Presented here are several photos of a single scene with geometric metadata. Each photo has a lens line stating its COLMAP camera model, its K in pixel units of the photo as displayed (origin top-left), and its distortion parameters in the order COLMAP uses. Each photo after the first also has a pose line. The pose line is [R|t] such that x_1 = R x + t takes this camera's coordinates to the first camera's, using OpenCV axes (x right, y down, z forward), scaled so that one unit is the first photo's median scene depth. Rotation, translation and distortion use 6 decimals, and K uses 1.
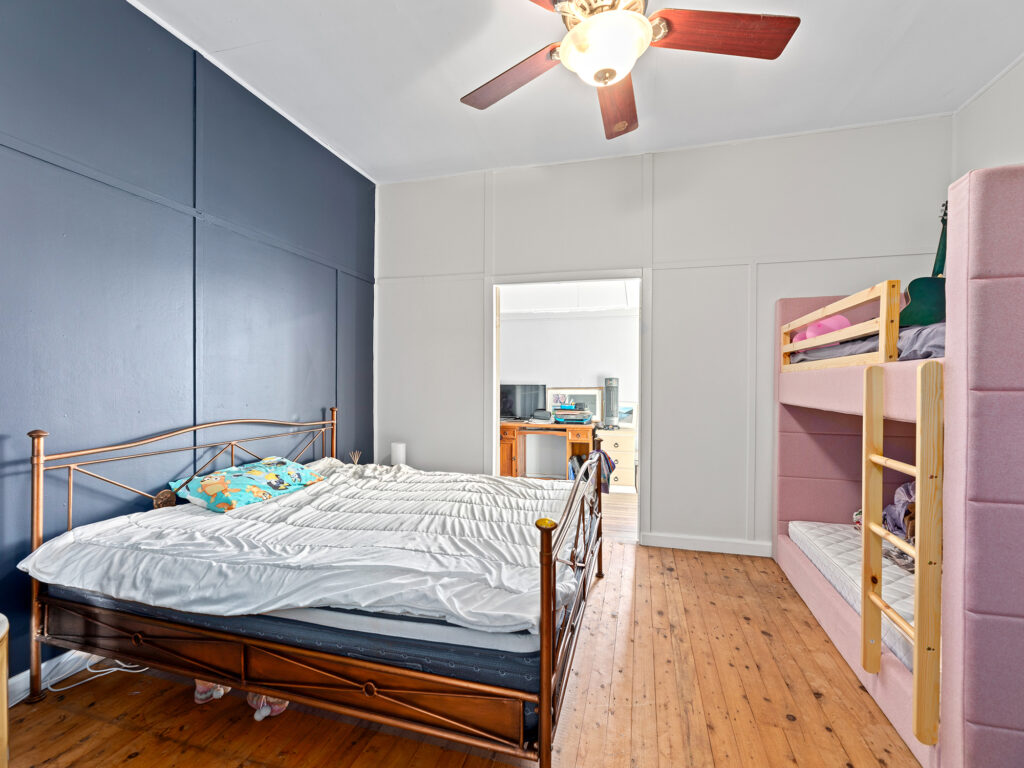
lens RADIAL K [[468.4, 0, 511.4], [0, 468.4, 383.2], [0, 0, 1]] dist [-0.000521, -0.000333]
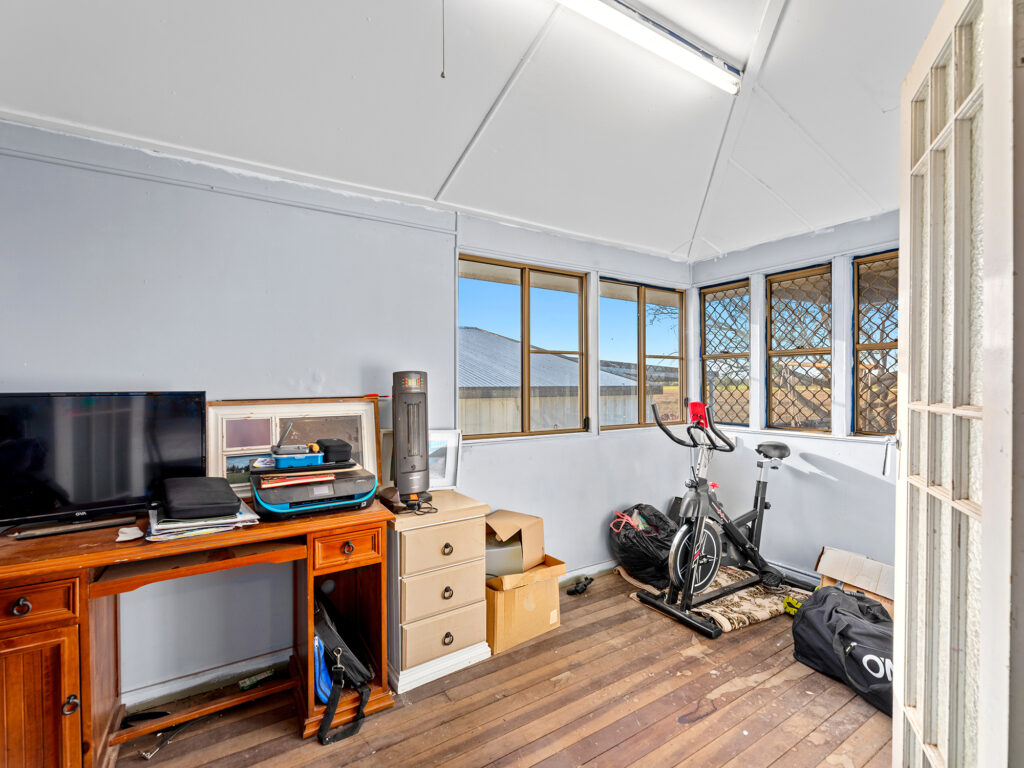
lens RADIAL K [[468.4, 0, 512.0], [0, 468.4, 388.6], [0, 0, 1]] dist [-0.000521, -0.000333]
pose [[0.671001, -0.012399, 0.741353, -0.017097], [0.007600, 0.999923, 0.009846, -0.000078], [-0.741417, -0.000972, 0.671043, 0.672374]]
